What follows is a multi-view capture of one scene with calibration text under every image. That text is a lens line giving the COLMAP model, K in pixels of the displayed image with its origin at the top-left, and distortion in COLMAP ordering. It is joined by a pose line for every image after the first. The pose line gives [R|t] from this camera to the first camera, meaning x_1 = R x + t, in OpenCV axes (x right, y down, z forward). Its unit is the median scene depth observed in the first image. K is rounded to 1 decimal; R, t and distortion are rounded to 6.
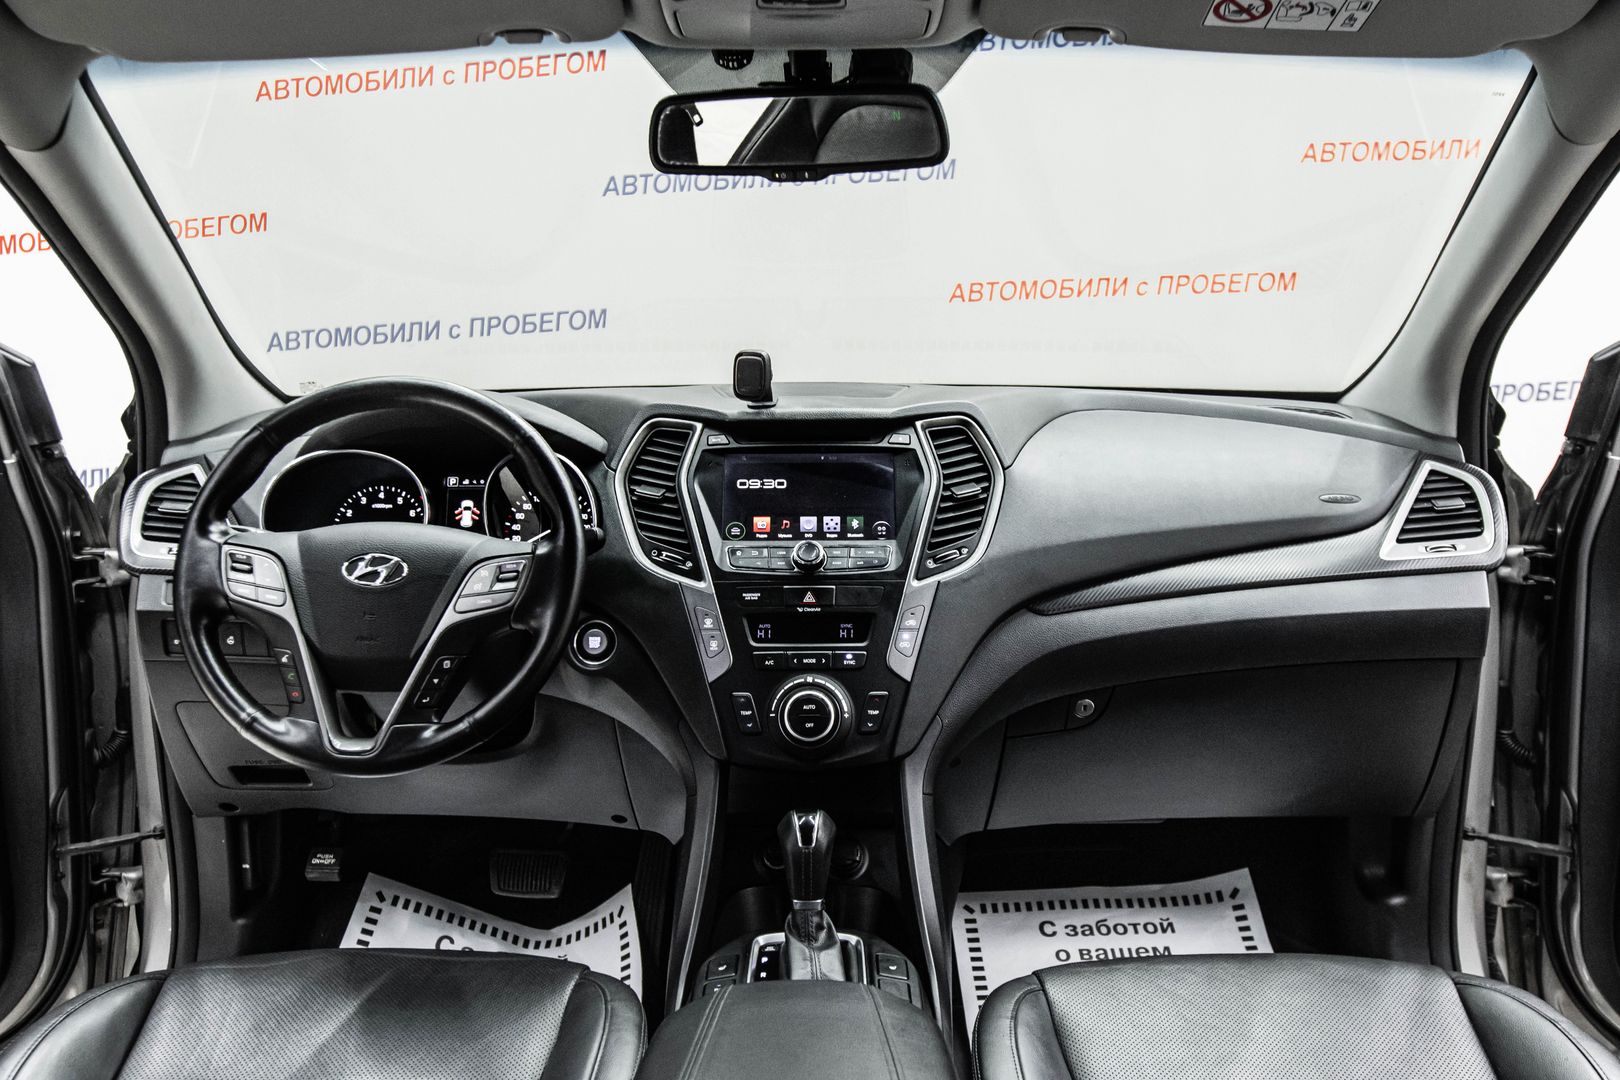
lens RADIAL K [[1375.3, 0, 810.9], [0, 1375.3, 537.2], [0, 0, 1]] dist [-0.049432, 0.002658]
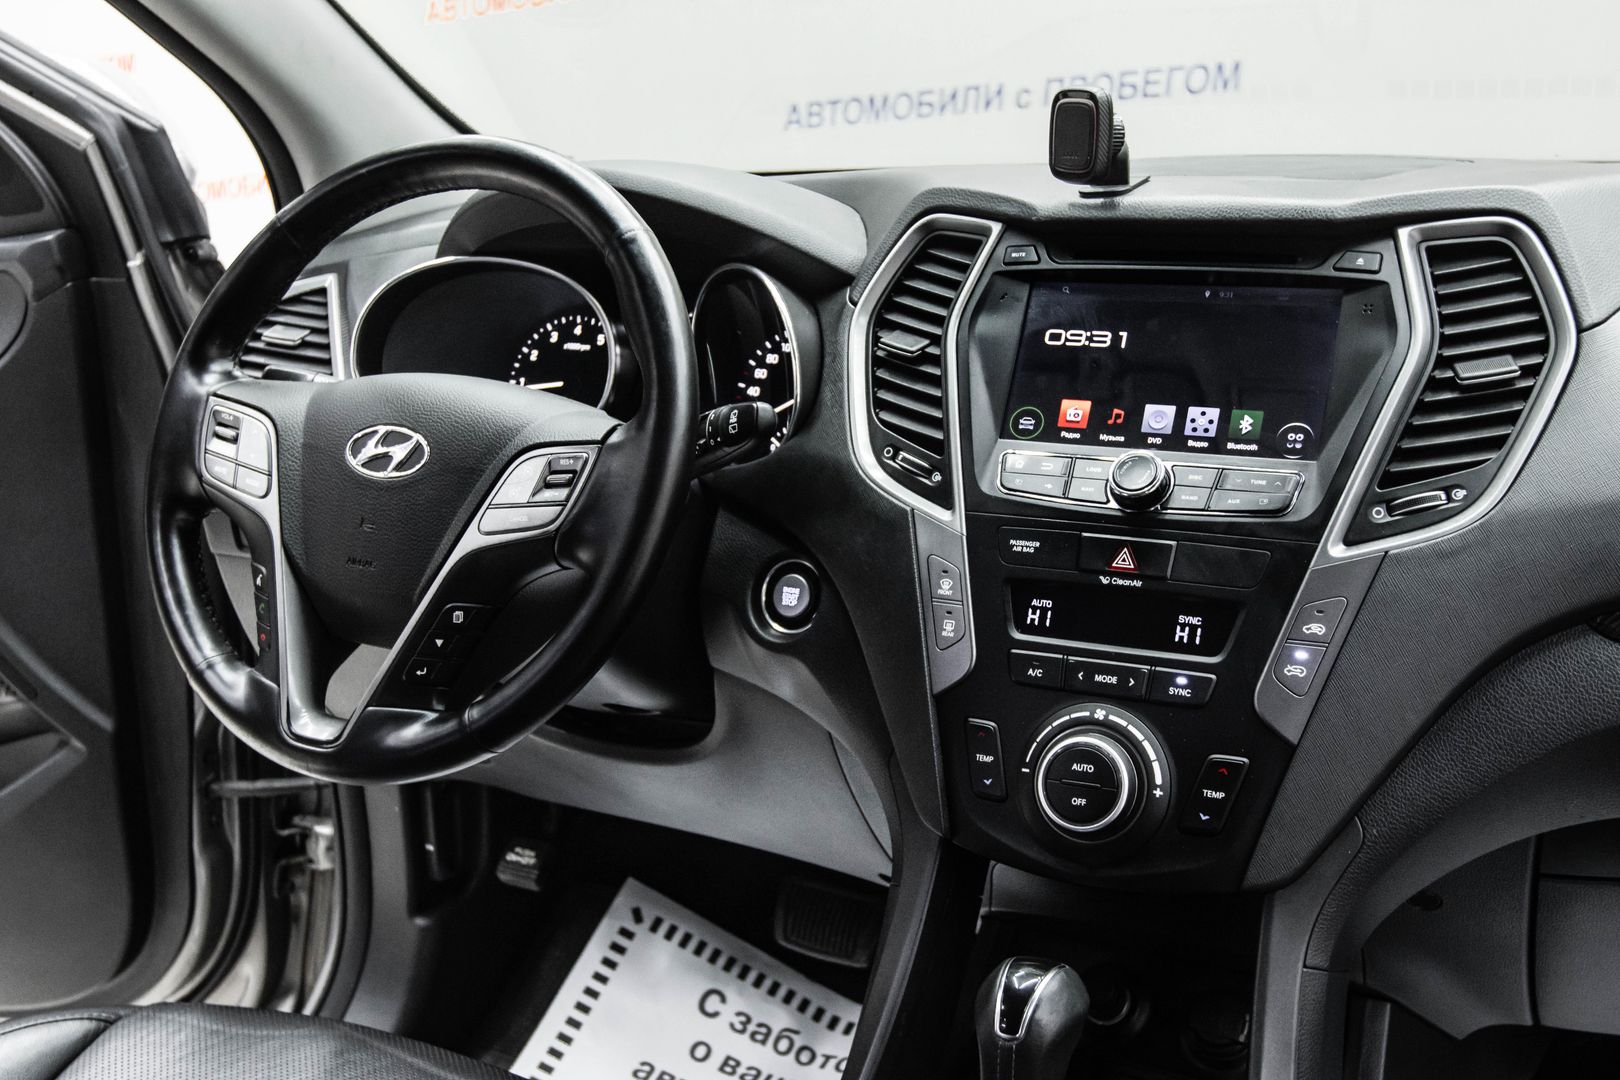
lens RADIAL K [[1777.6, 0, 809.7], [0, 1777.6, 536.7], [0, 0, 1]] dist [-0.034039, 0.000000]
pose [[0.885380, 0.093481, -0.455372, 0.193297], [-0.055212, 0.993785, 0.096660, -0.022863], [0.461577, -0.060439, 0.885039, 0.328876]]
